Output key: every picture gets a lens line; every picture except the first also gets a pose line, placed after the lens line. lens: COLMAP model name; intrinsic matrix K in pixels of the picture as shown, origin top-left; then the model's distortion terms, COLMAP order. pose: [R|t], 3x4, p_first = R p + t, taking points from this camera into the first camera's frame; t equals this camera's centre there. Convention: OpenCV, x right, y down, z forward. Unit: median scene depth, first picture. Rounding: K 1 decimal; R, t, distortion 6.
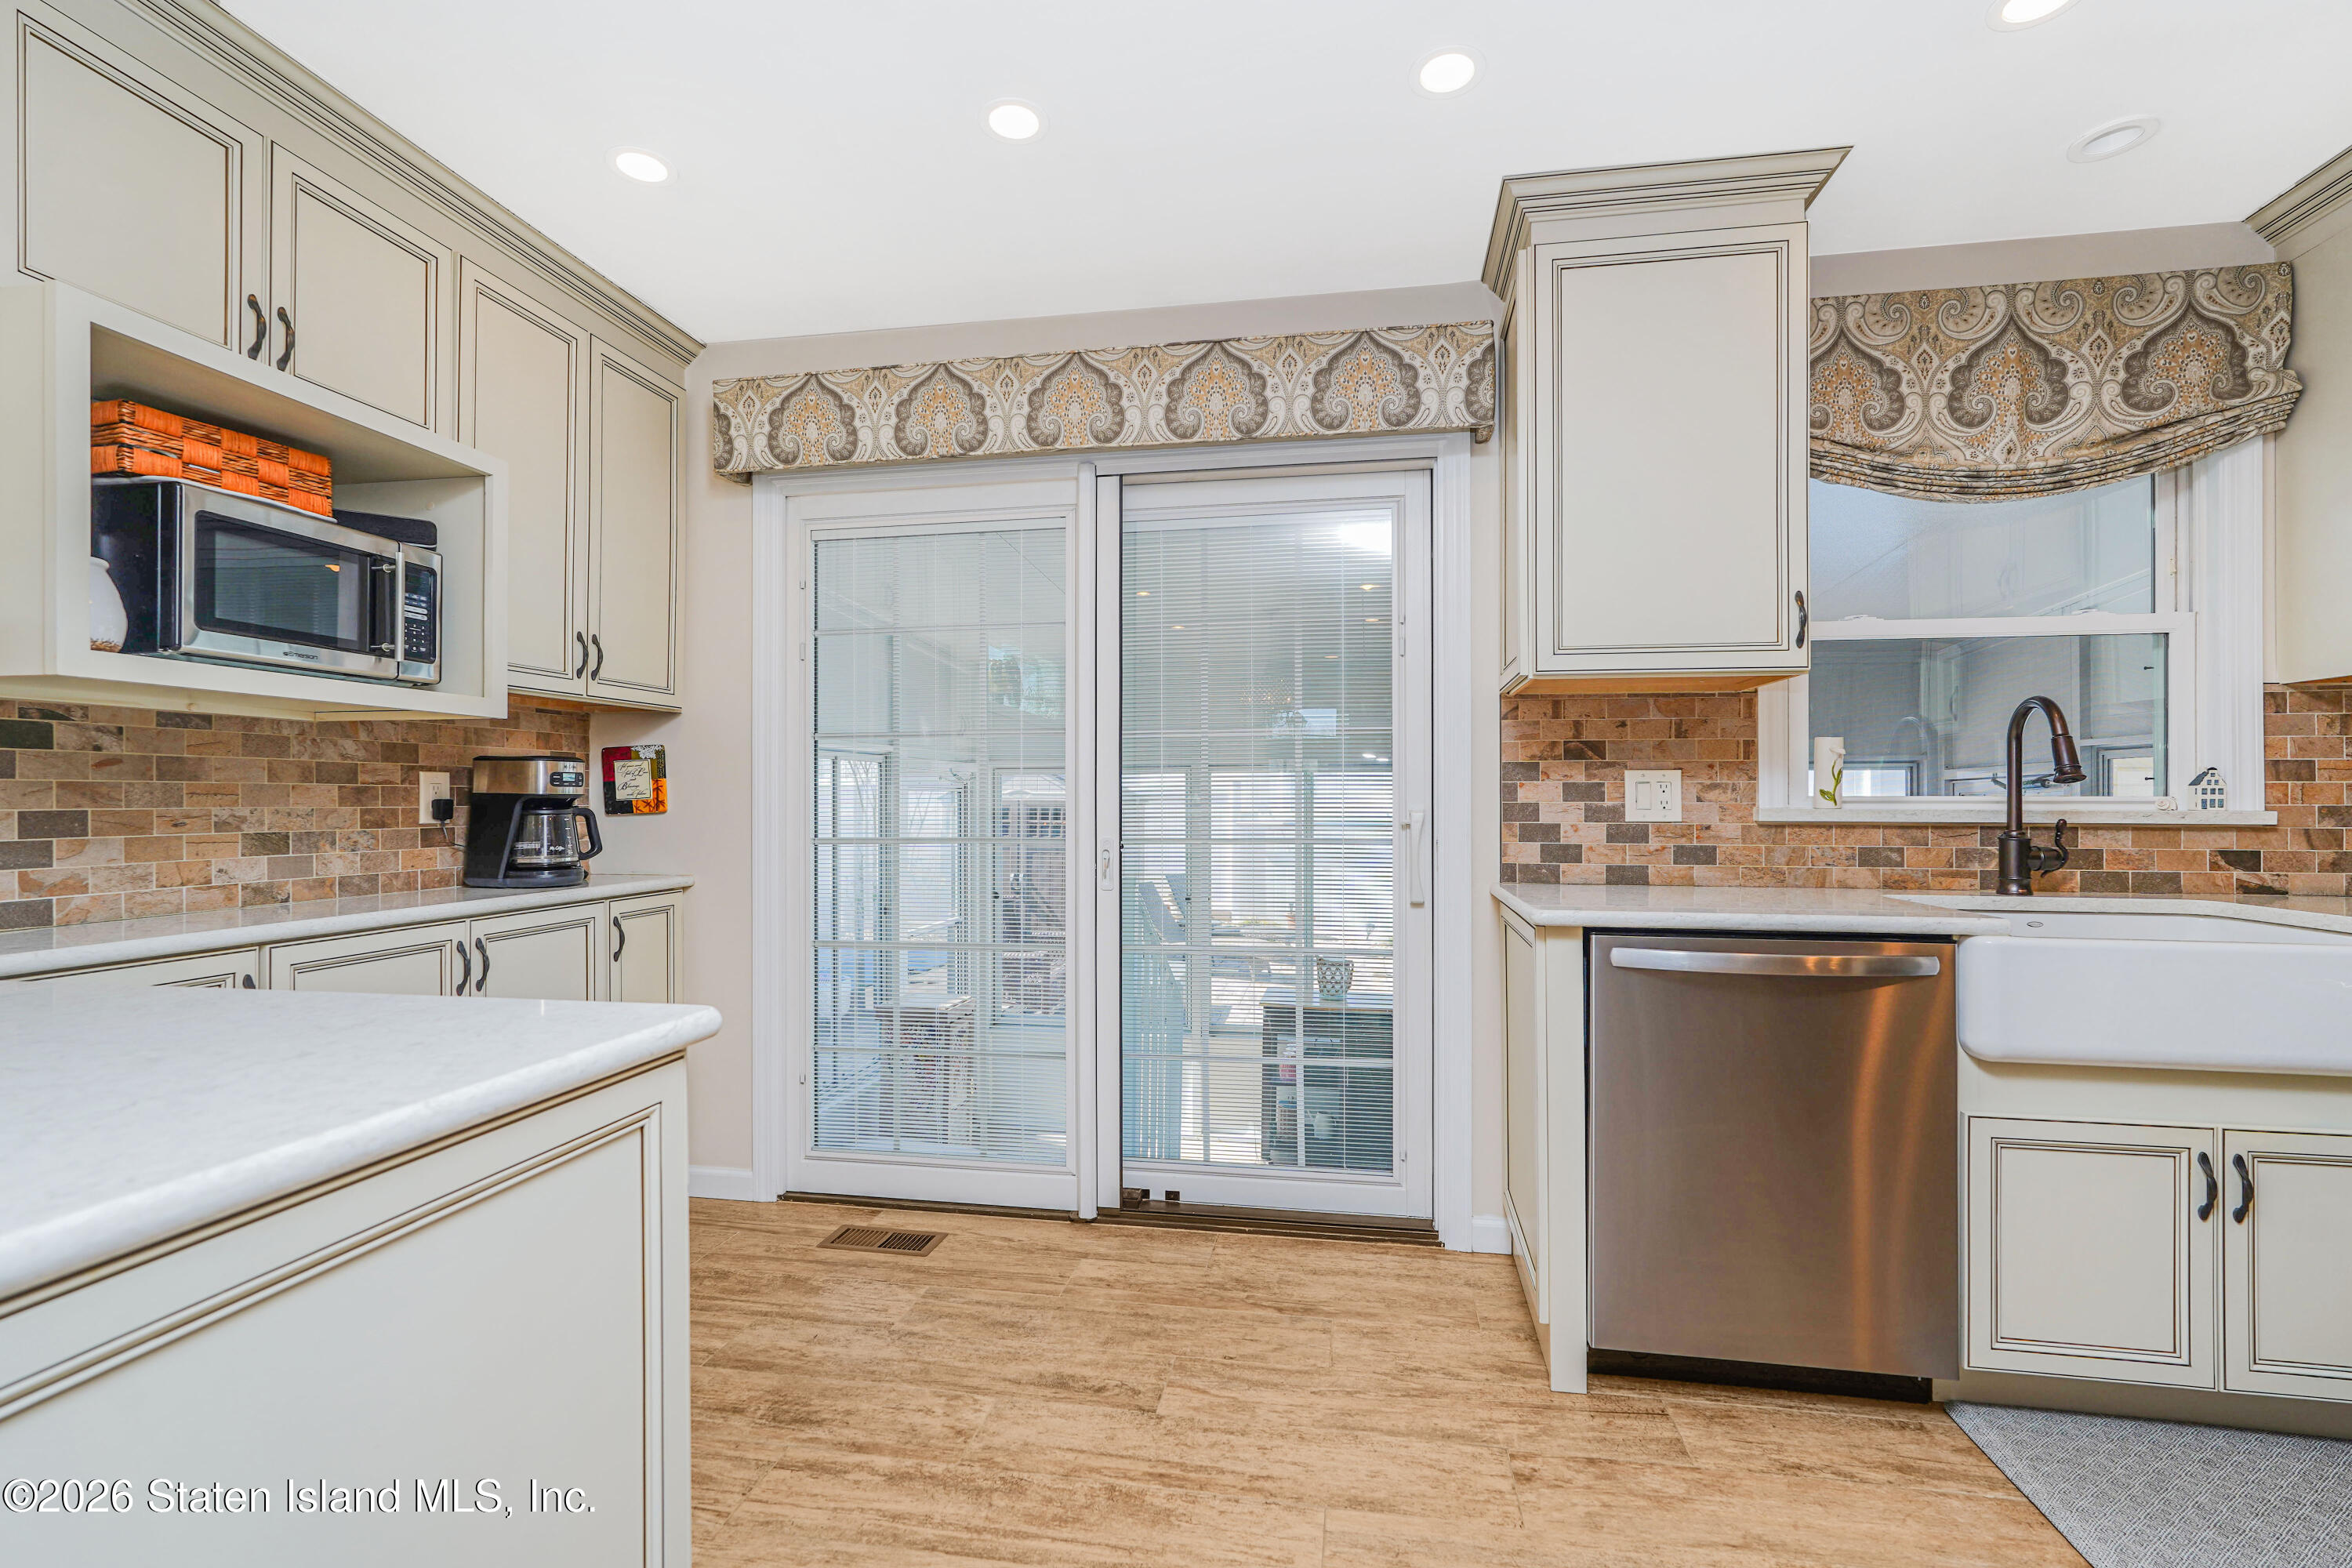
lens RADIAL K [[1030.1, 0, 1177.3], [0, 1030.1, 794.4], [0, 0, 1]] dist [-0.004361, 0.000018]
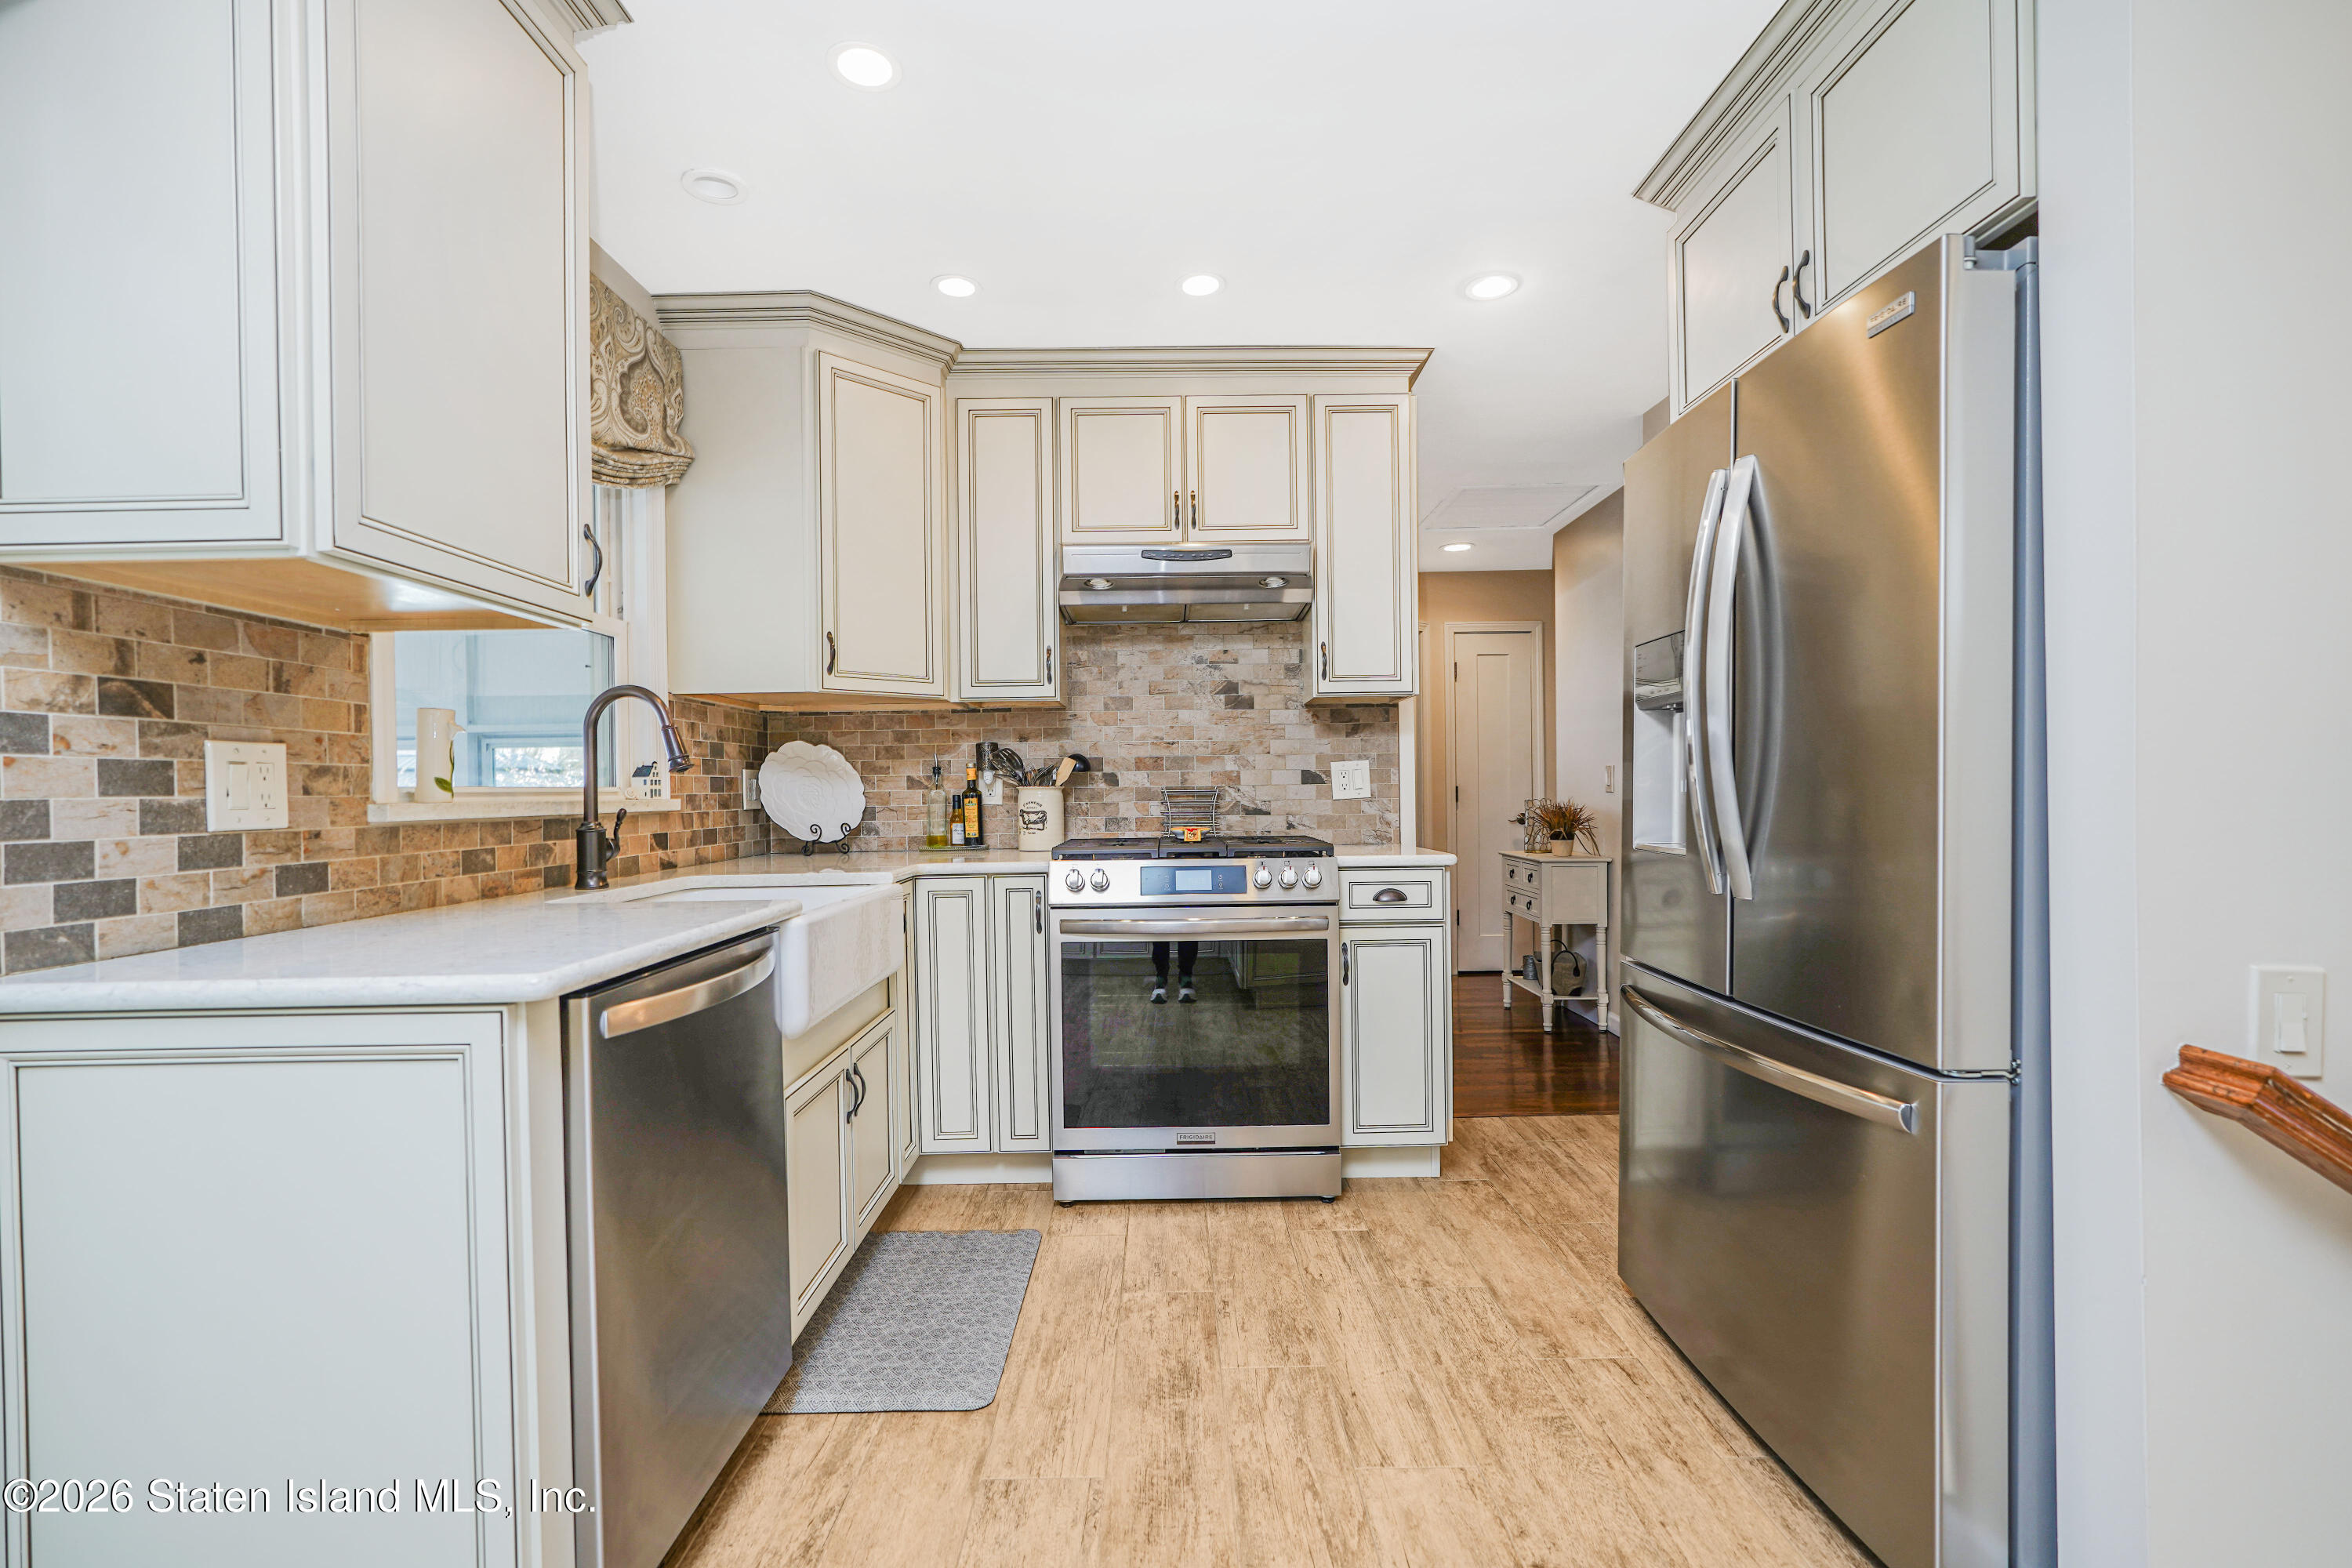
lens RADIAL K [[1053.4, 0, 1161.6], [0, 1053.4, 793.0], [0, 0, 1]] dist [-0.017786, 0.000539]
pose [[-0.182164, -0.002664, 0.983265, -0.228912], [0.009620, 0.999944, 0.004491, 0.008466], [-0.983221, 0.010278, -0.182128, 0.609093]]
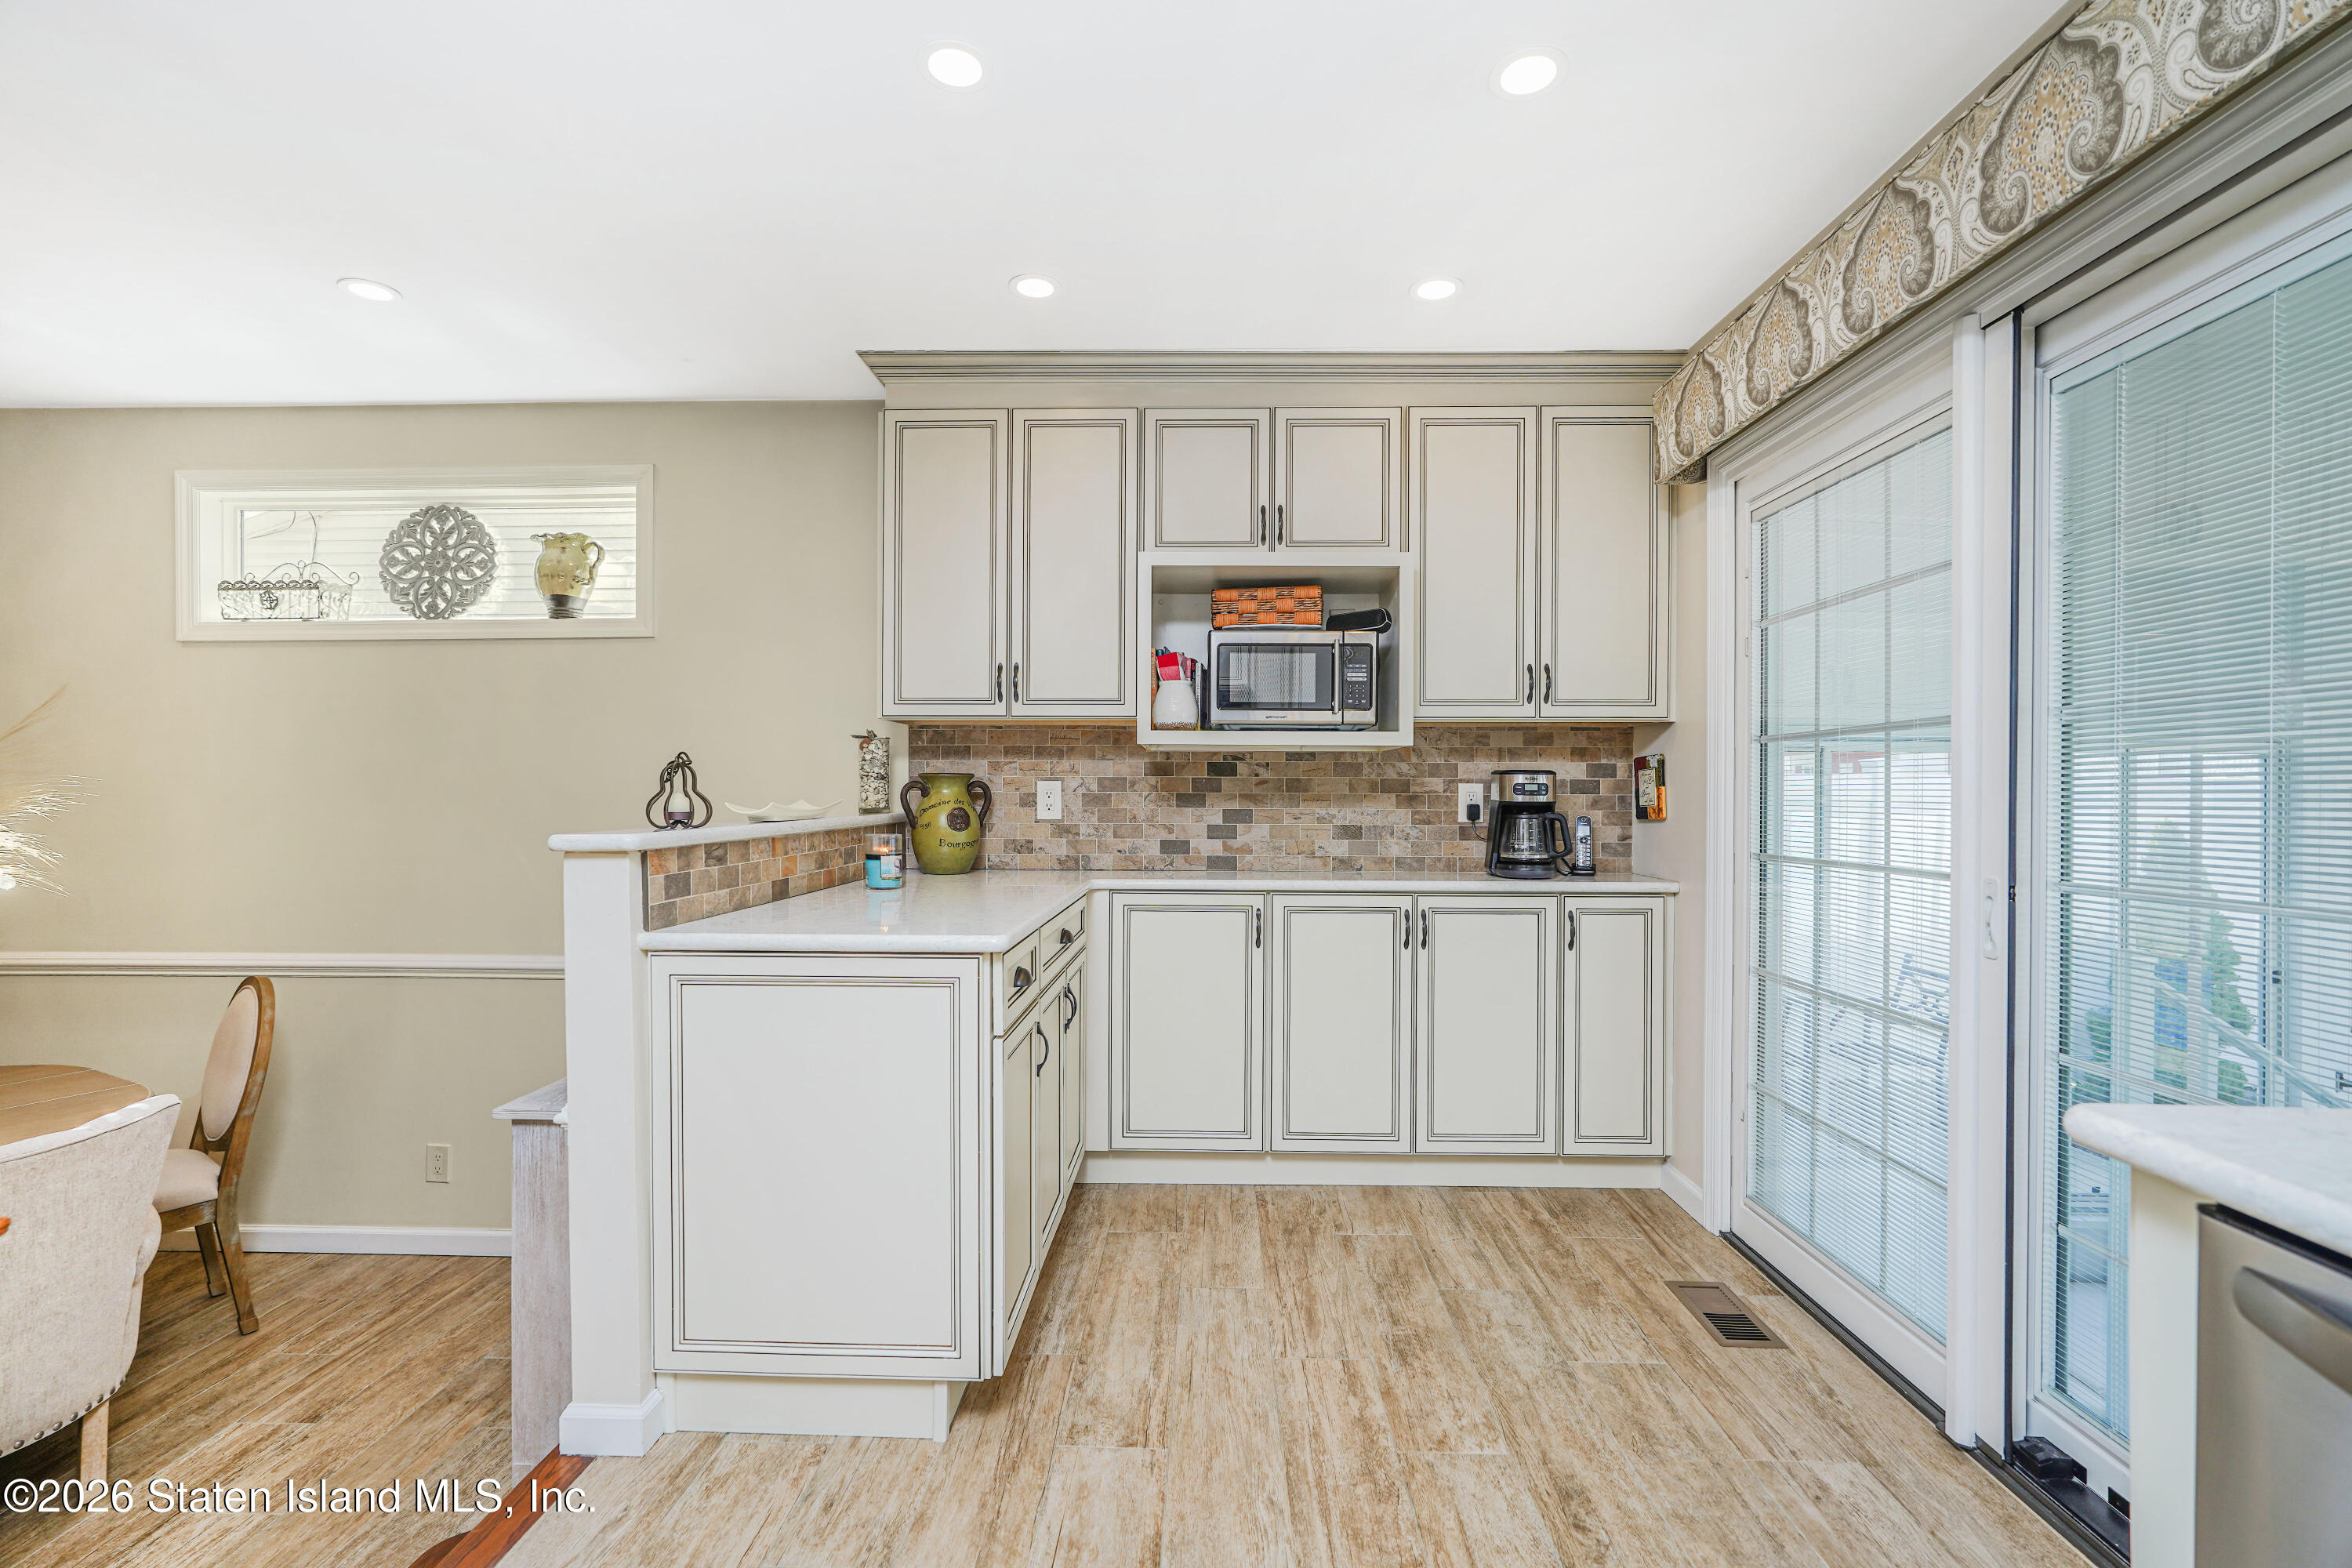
lens RADIAL K [[1034.7, 0, 1175.1], [0, 1034.7, 791.9], [0, 0, 1]] dist [-0.016320, 0.009075]
pose [[0.154536, 0.002717, -0.987983, 0.571340], [-0.001821, 0.999995, 0.002465, -0.015009], [0.987986, 0.001418, 0.154540, 0.449791]]
